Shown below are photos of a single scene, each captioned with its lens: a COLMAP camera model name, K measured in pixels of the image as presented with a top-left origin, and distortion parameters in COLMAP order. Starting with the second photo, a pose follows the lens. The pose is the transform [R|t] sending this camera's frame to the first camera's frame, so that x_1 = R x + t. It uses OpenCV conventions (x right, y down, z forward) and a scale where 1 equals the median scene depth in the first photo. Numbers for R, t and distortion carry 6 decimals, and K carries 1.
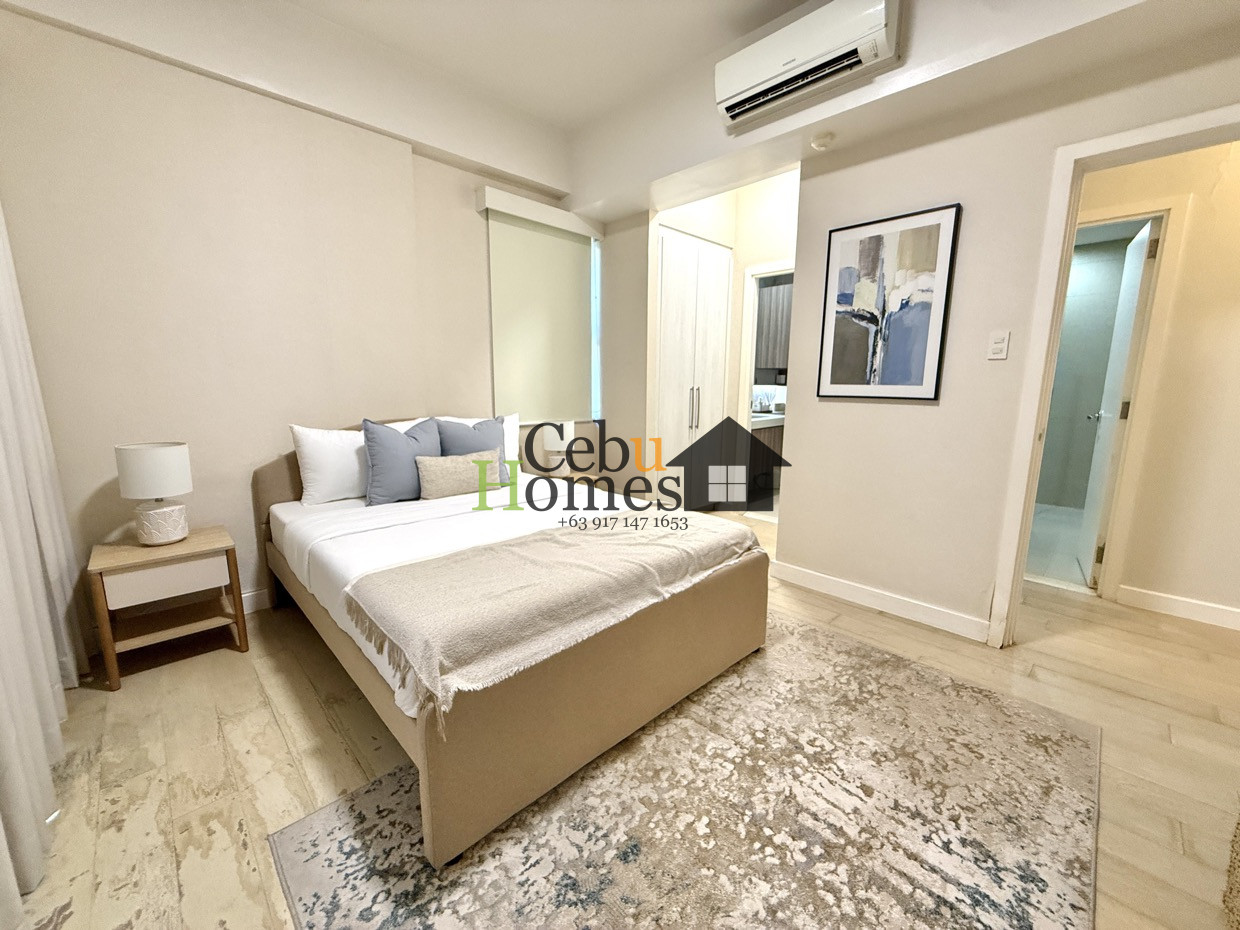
lens RADIAL K [[493.4, 0, 629.2], [0, 493.4, 471.3], [0, 0, 1]] dist [0.000330, 0.000124]
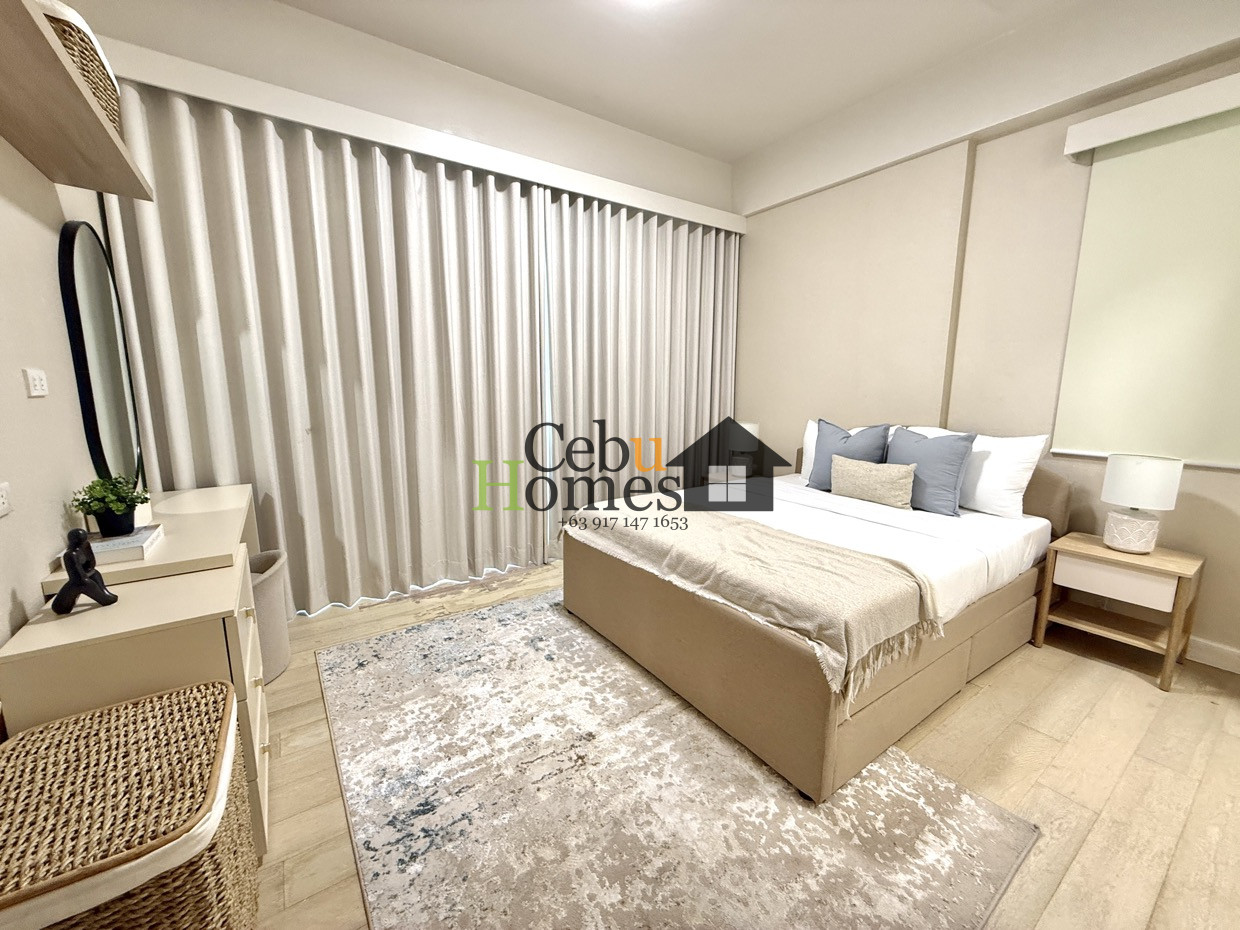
lens RADIAL K [[493.4, 0, 623.3], [0, 493.4, 463.8], [0, 0, 1]] dist [0.000330, 0.000124]
pose [[-0.173288, 0.157806, -0.972146, 0.997199], [-0.166833, 0.968111, 0.186890, -0.174510], [0.970638, 0.194572, -0.141435, 0.862687]]
